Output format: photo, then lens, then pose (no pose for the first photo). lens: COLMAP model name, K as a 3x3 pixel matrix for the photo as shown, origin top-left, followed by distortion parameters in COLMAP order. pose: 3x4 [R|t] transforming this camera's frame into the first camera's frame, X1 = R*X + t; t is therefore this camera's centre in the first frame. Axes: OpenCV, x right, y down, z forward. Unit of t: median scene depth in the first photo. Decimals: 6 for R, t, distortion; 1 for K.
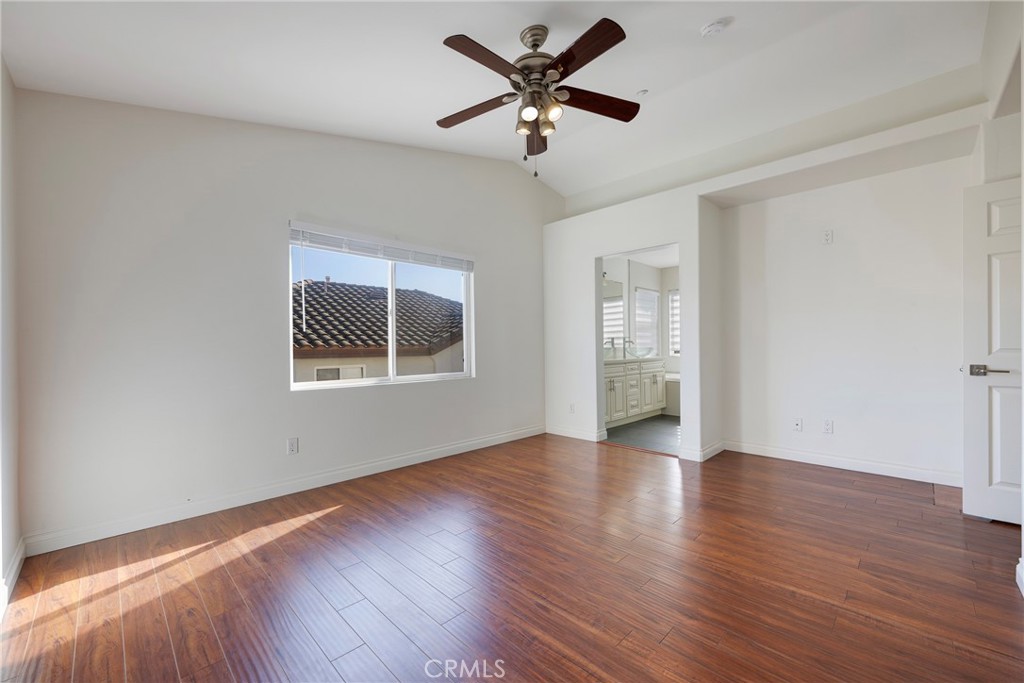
lens RADIAL K [[408.4, 0, 508.1], [0, 408.4, 347.2], [0, 0, 1]] dist [0.001747, 0.000219]
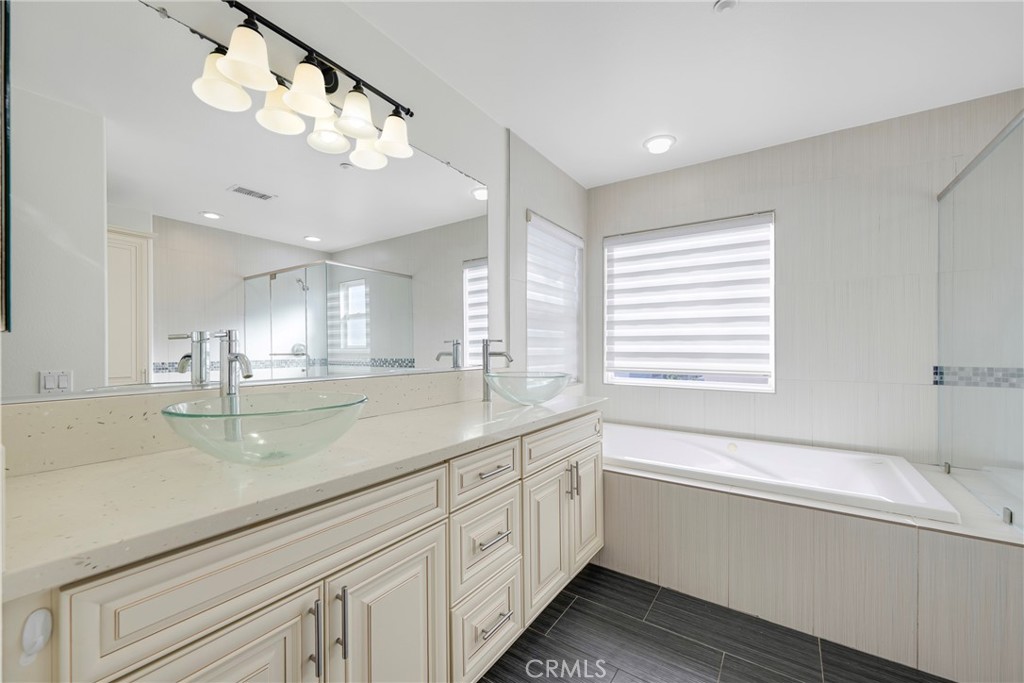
lens RADIAL K [[408.4, 0, 508.1], [0, 408.4, 347.2], [0, 0, 1]] dist [0.001747, 0.000219]
pose [[0.981736, 0.010494, 0.189960, 0.232680], [-0.009122, 0.999926, -0.008093, -0.015825], [-0.190031, 0.006212, 0.981758, 0.653906]]
